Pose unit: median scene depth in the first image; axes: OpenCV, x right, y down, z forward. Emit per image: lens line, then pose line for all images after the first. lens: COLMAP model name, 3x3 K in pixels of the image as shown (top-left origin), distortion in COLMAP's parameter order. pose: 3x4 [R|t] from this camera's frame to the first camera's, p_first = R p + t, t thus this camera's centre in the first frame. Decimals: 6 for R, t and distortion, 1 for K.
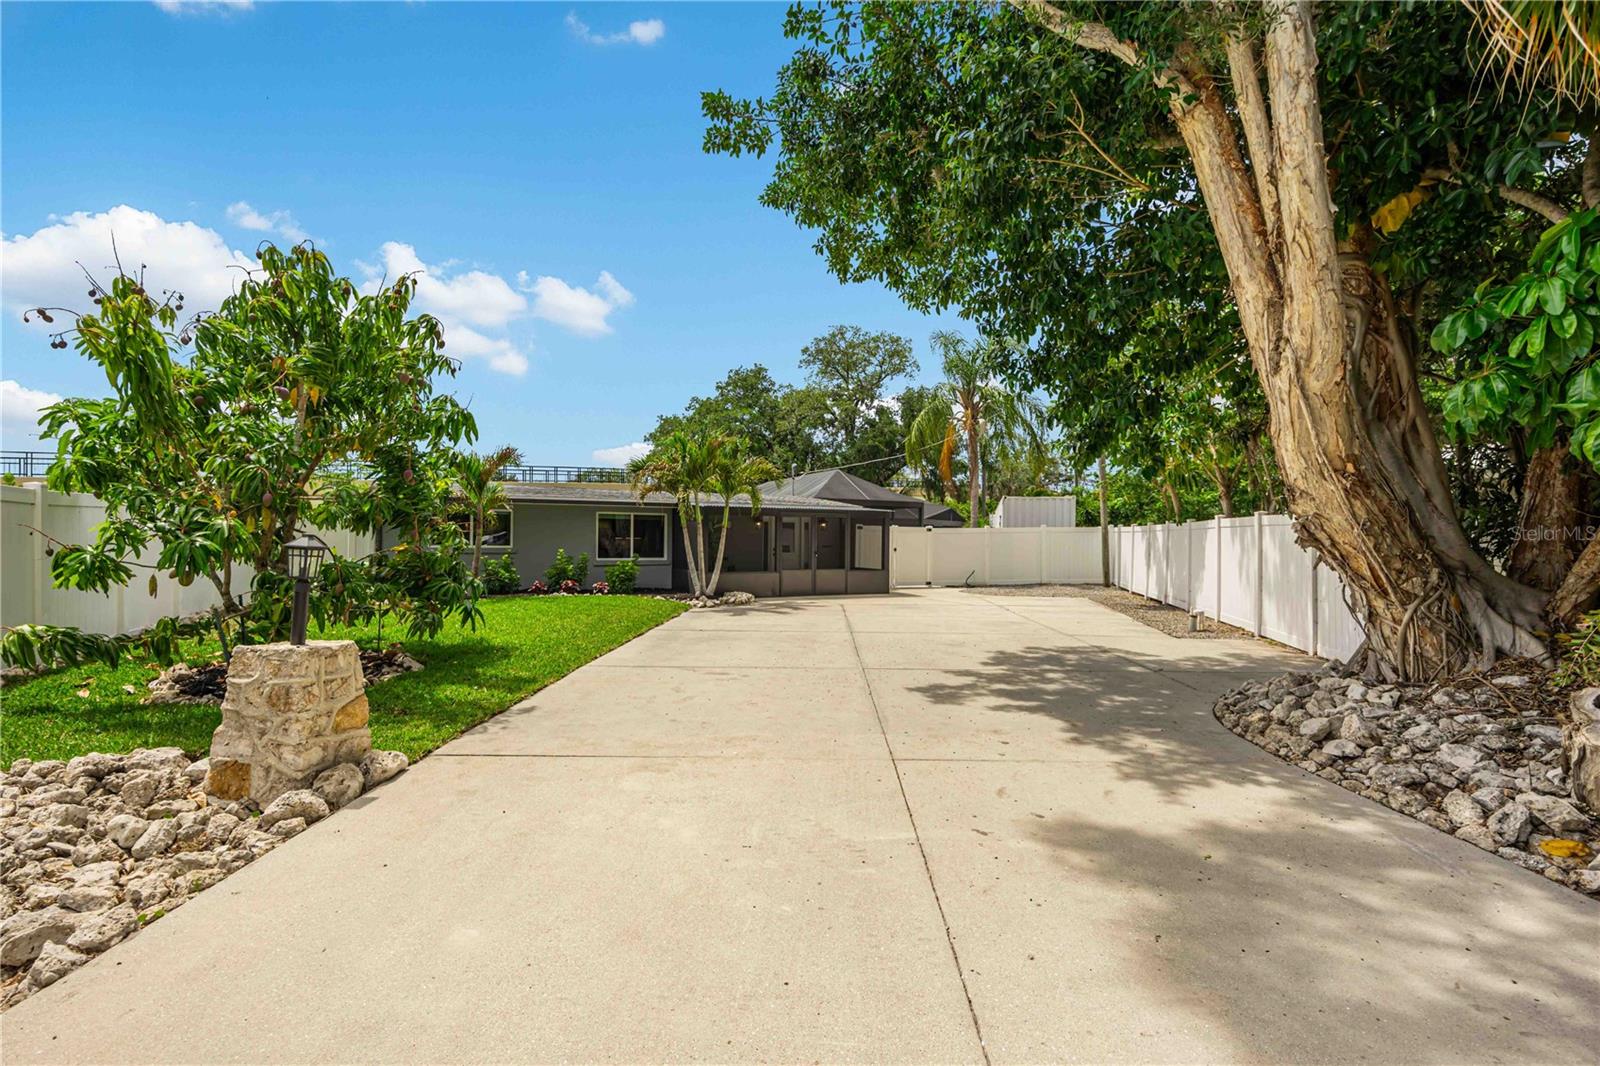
lens RADIAL K [[710.4, 0, 795.0], [0, 710.4, 534.3], [0, 0, 1]] dist [-0.013186, 0.001312]
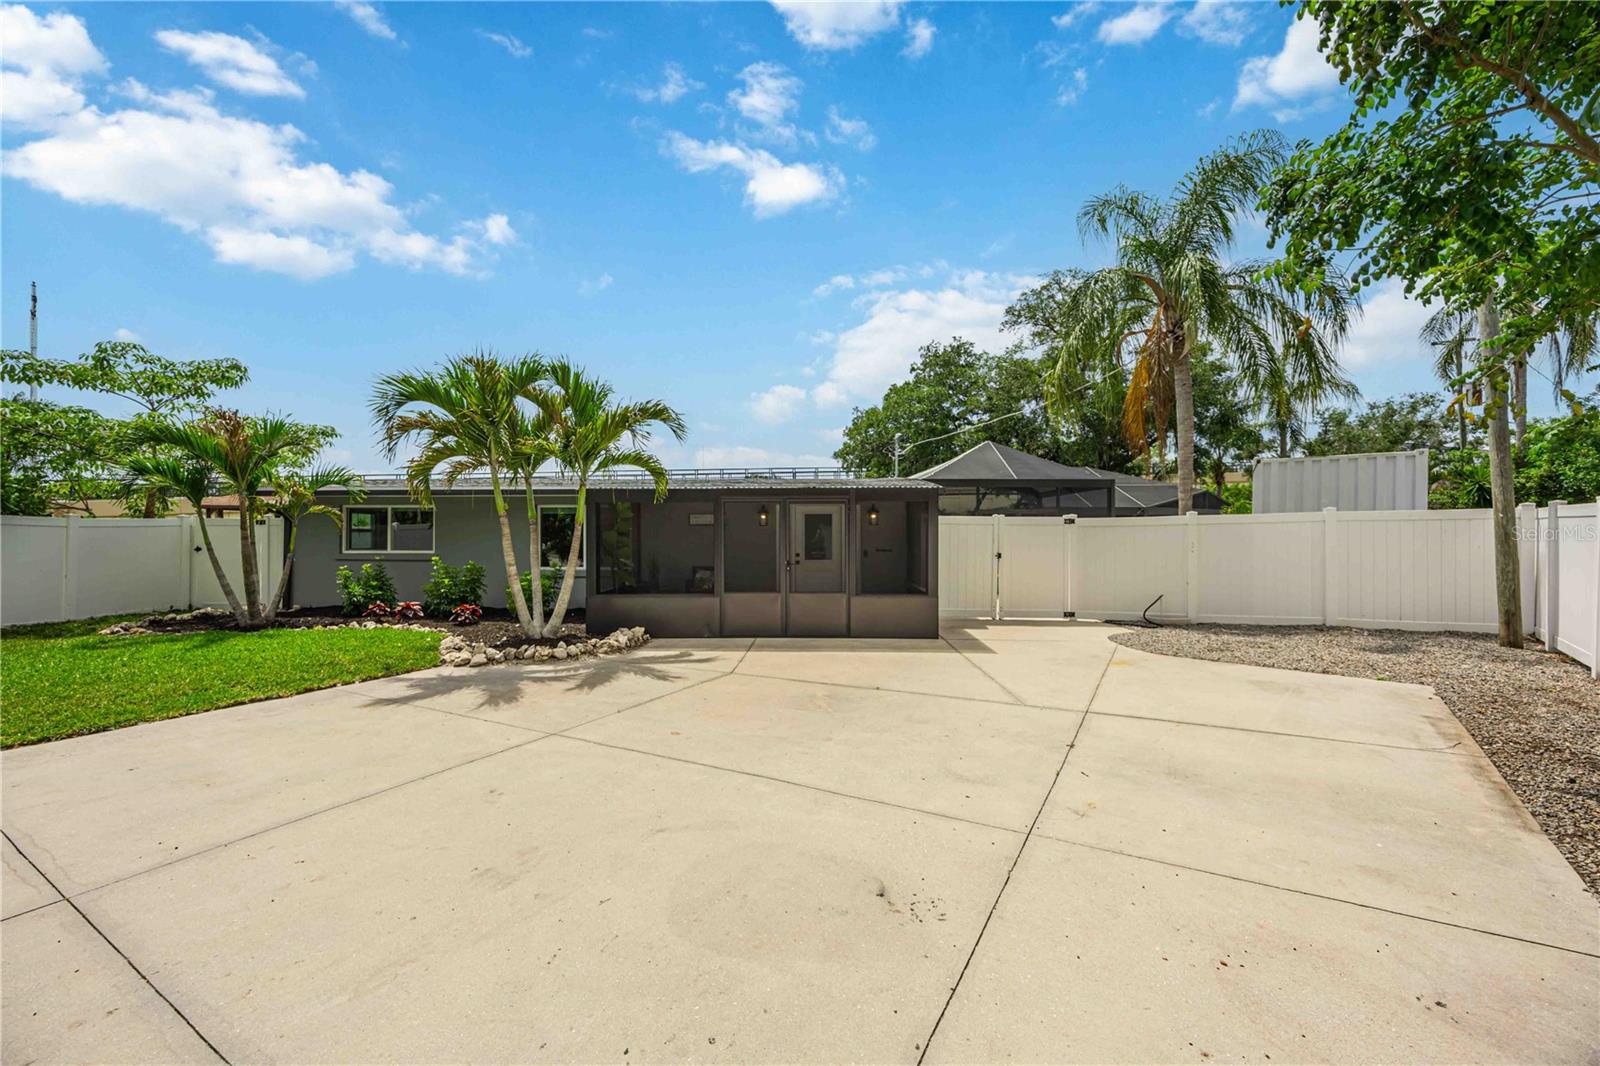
lens RADIAL K [[623.4, 0, 777.7], [0, 623.4, 534.6], [0, 0, 1]] dist [0.000524, -0.000145]
pose [[0.887805, -0.010231, -0.460106, 0.883684], [0.011658, 0.999932, 0.000261, 0.006184], [0.460072, -0.005596, 0.887864, 1.852194]]
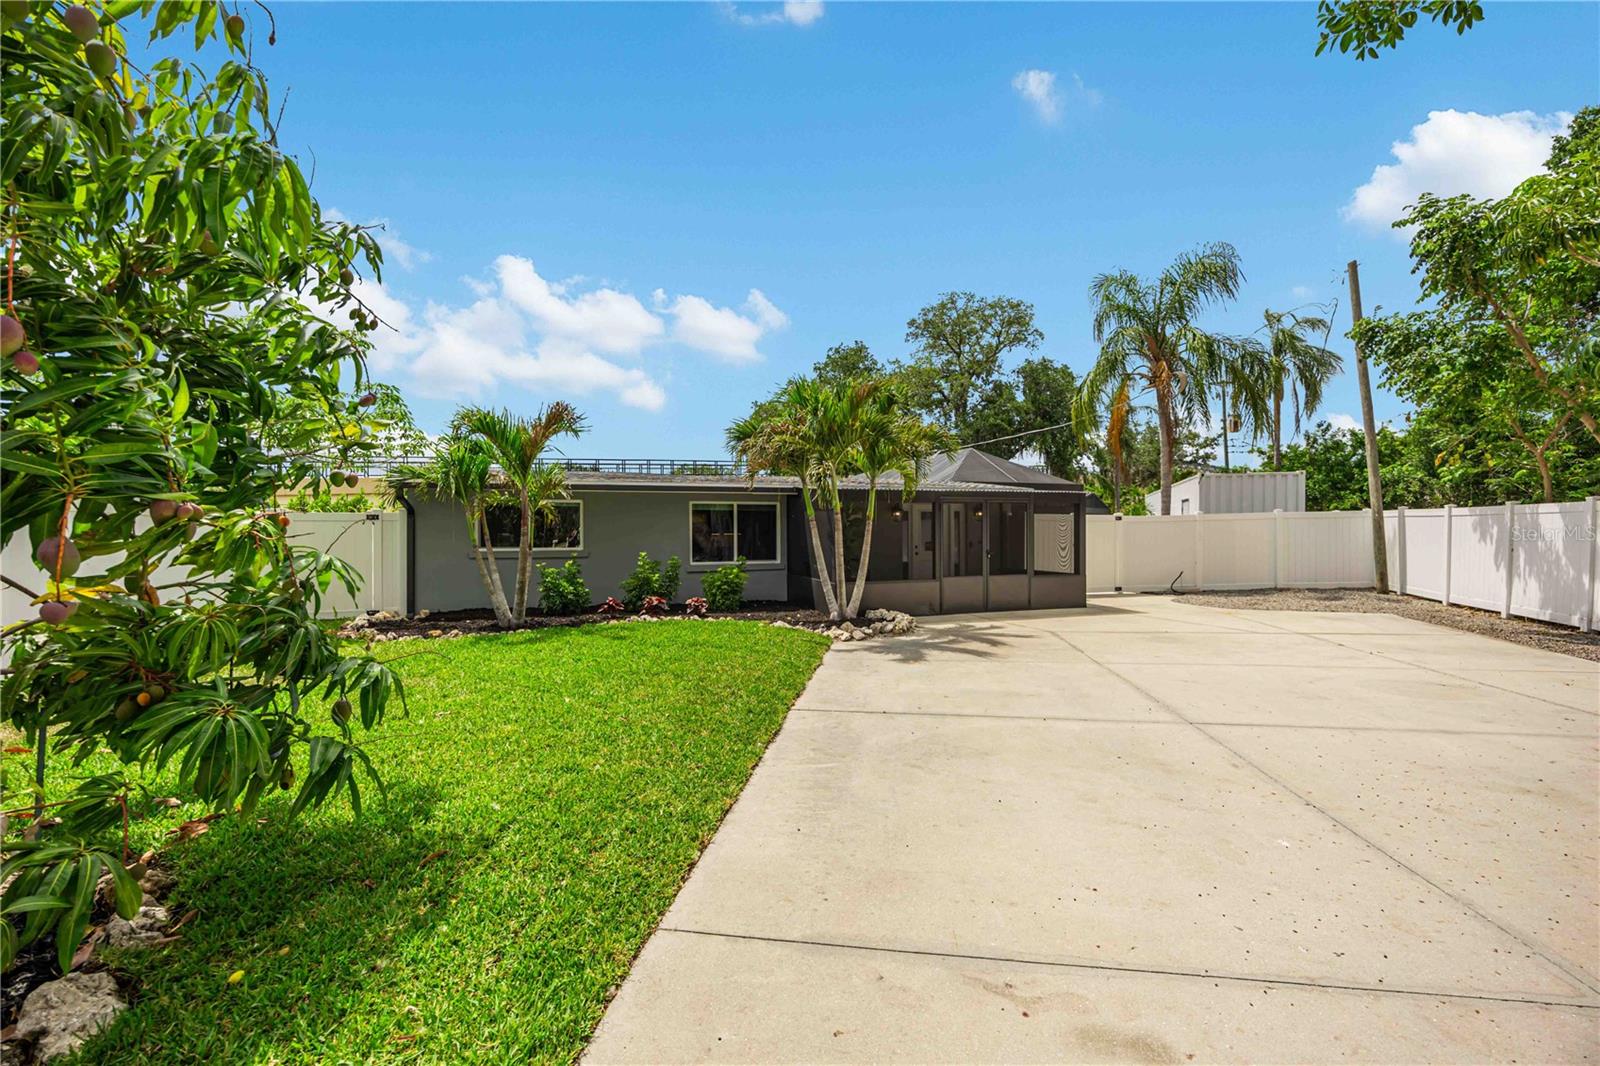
lens RADIAL K [[682.4, 0, 799.8], [0, 682.4, 526.5], [0, 0, 1]] dist [-0.001174, -0.000127]
pose [[0.993485, -0.015062, -0.112963, -0.276352], [0.015090, 0.999886, -0.000607, -0.009173], [0.112960, -0.001102, 0.993599, 0.991487]]
